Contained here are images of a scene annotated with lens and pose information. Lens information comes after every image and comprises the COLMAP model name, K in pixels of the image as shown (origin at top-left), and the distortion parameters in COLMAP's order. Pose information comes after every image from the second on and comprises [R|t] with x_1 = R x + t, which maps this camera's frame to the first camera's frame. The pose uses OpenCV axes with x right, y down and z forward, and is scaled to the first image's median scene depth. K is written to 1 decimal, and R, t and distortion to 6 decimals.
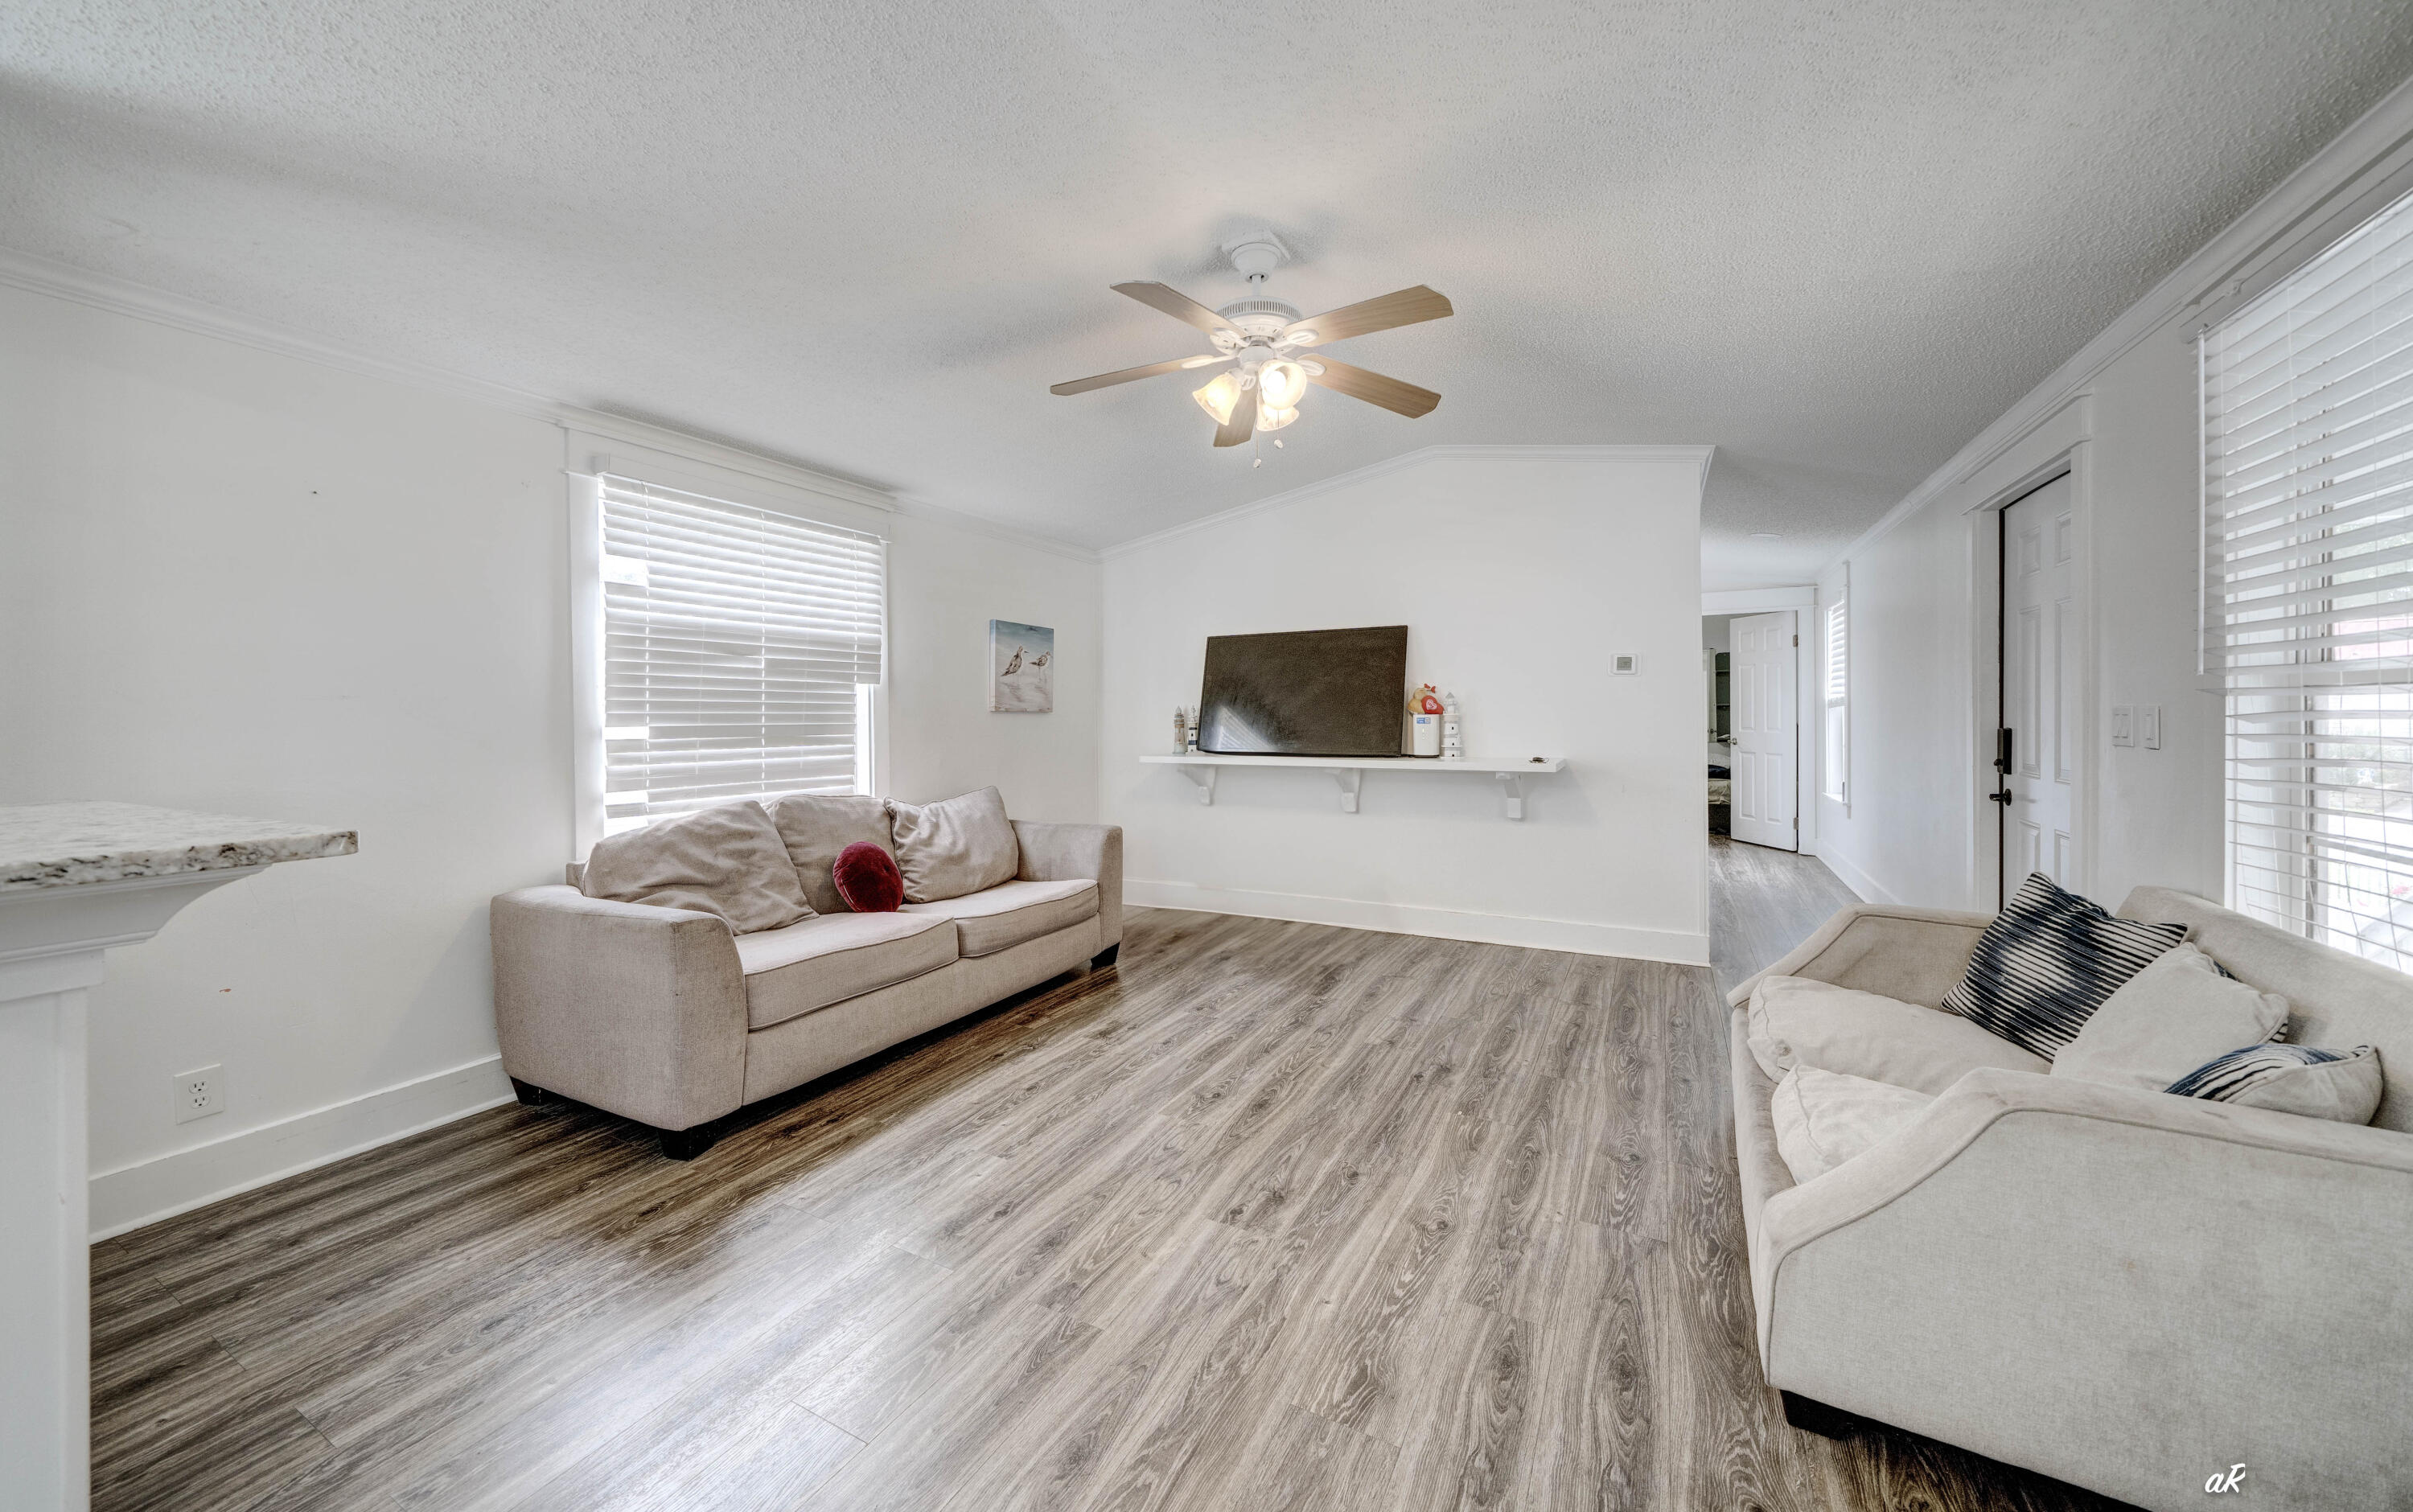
lens RADIAL K [[855.3, 0, 1226.1], [0, 855.3, 721.8], [0, 0, 1]] dist [-0.000209, 0.000017]
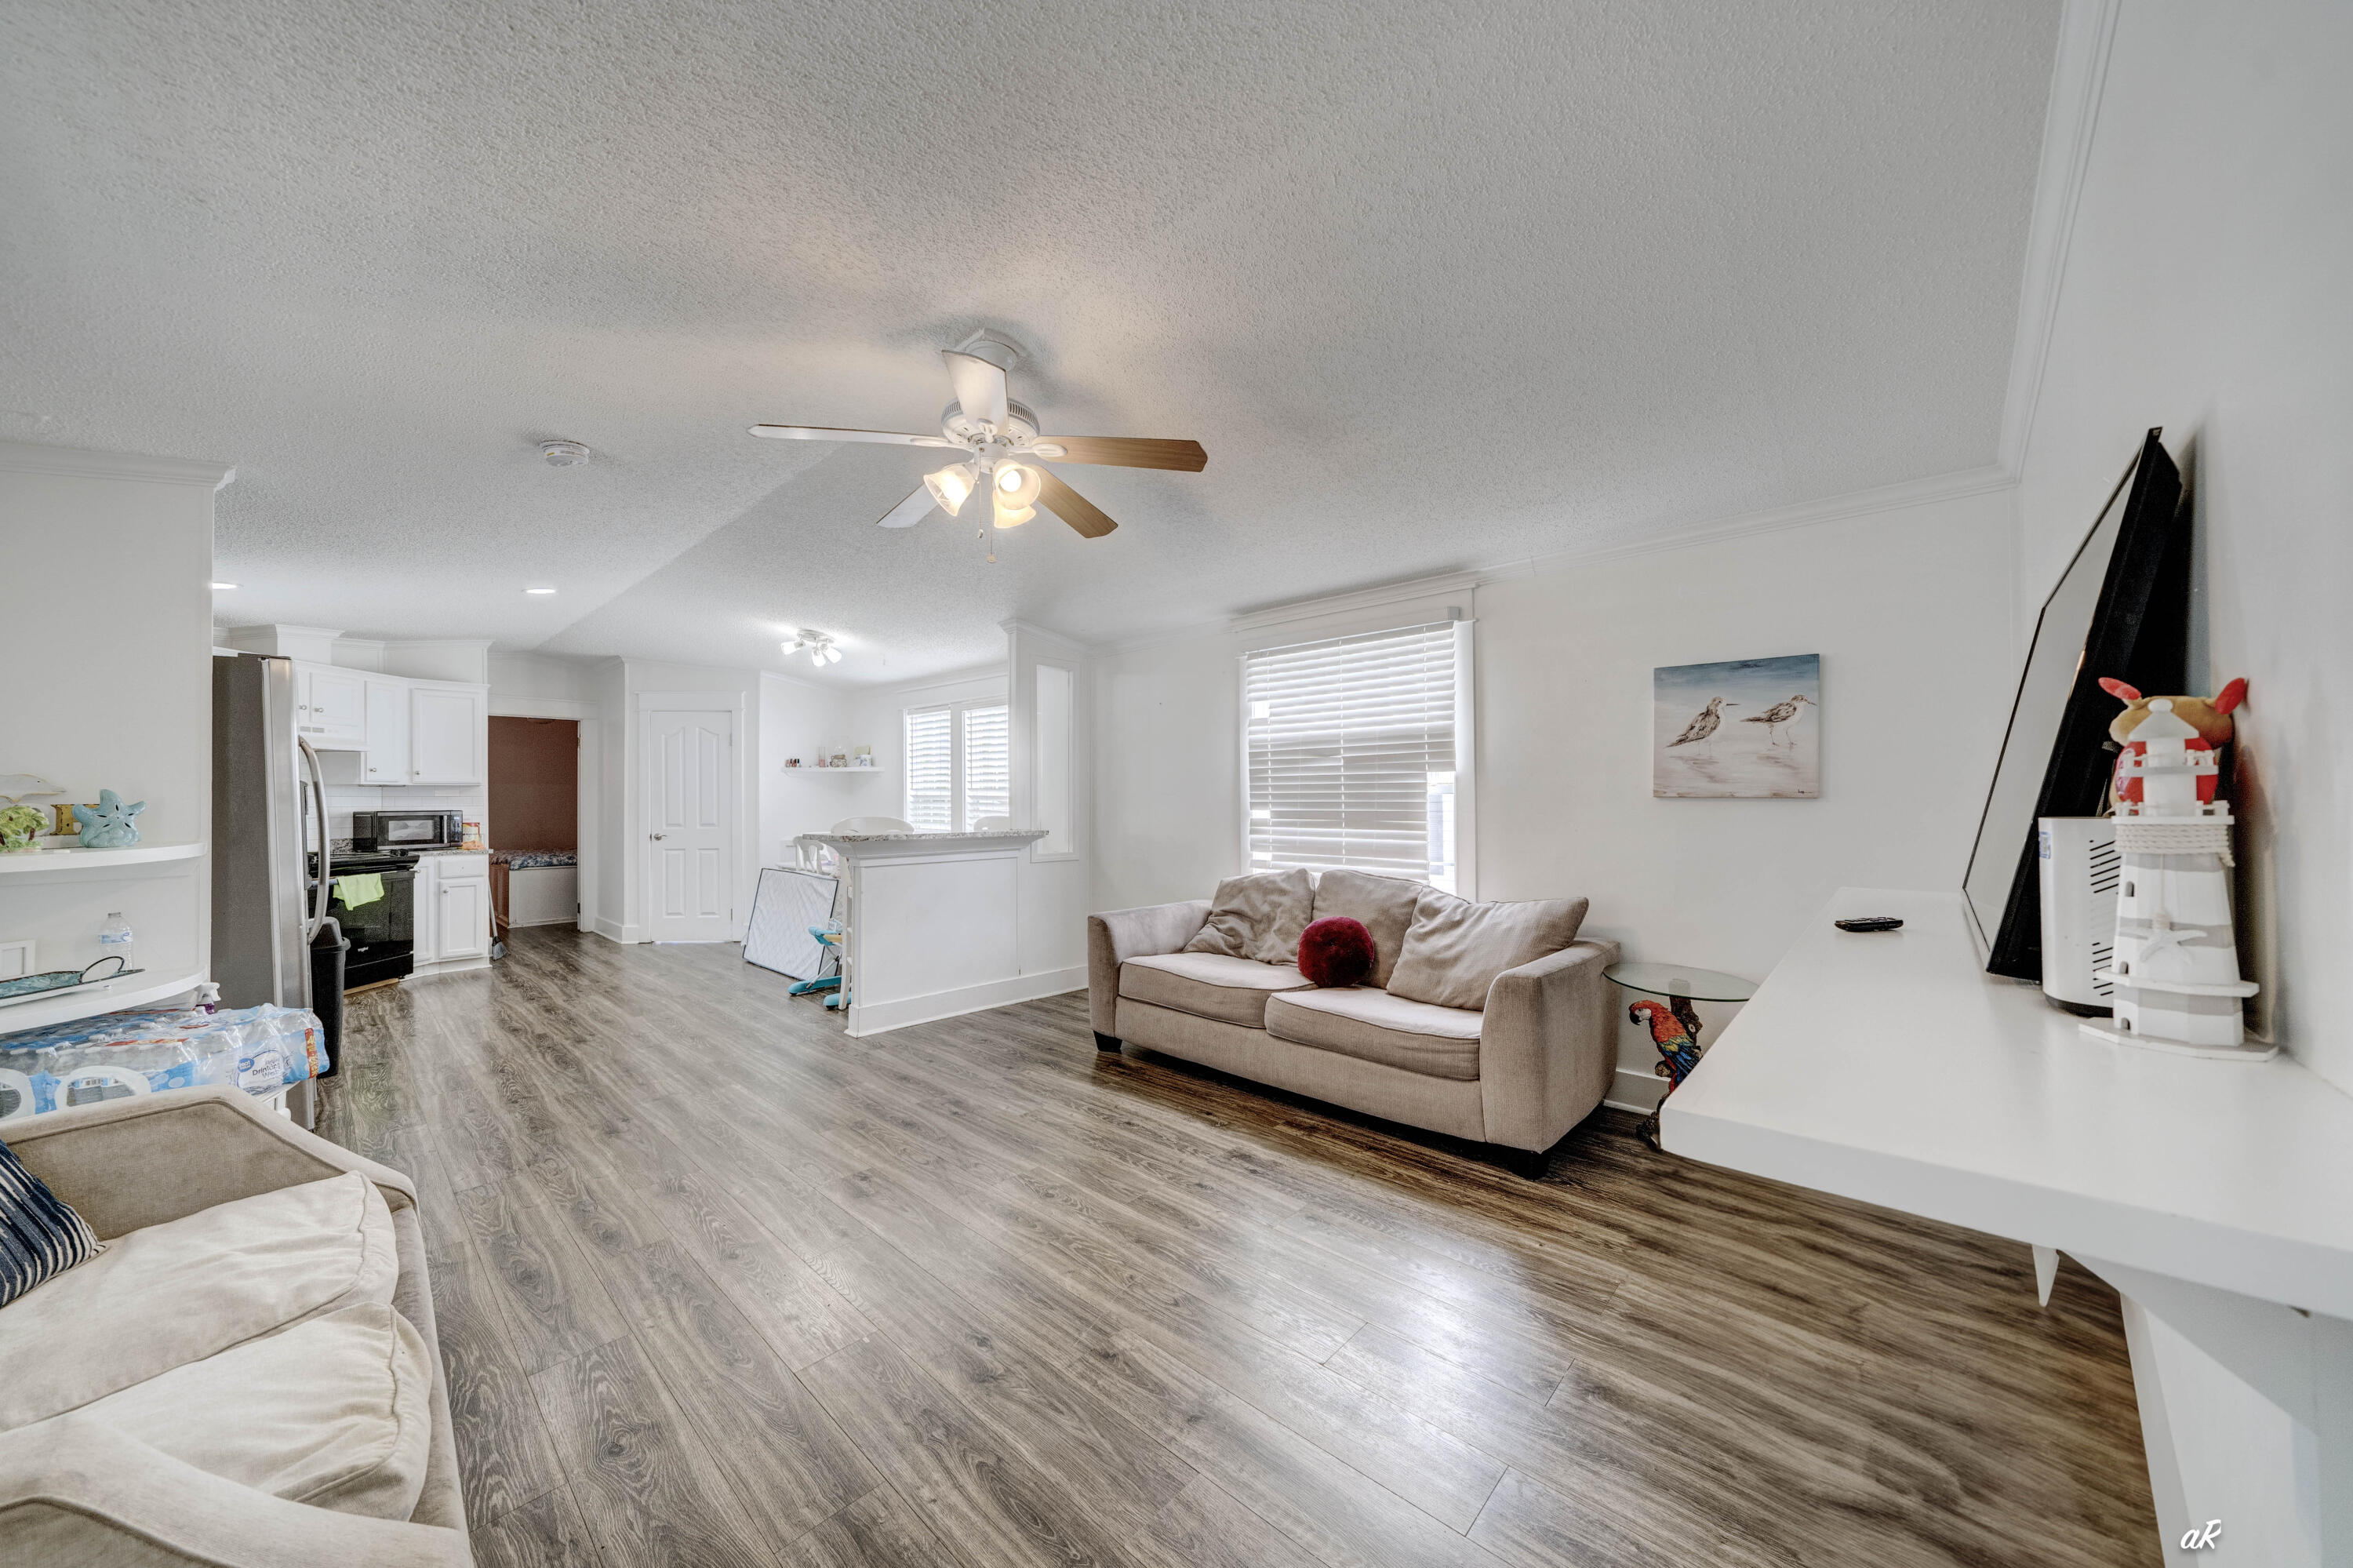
lens RADIAL K [[818.5, 0, 1170.2], [0, 818.5, 795.0], [0, 0, 1]] dist [0.001103, -0.000031]
pose [[-0.280172, 0.001367, -0.959949, 0.674519], [0.000450, 0.999999, 0.001292, -0.020930], [0.959950, -0.000070, -0.280172, 1.101443]]
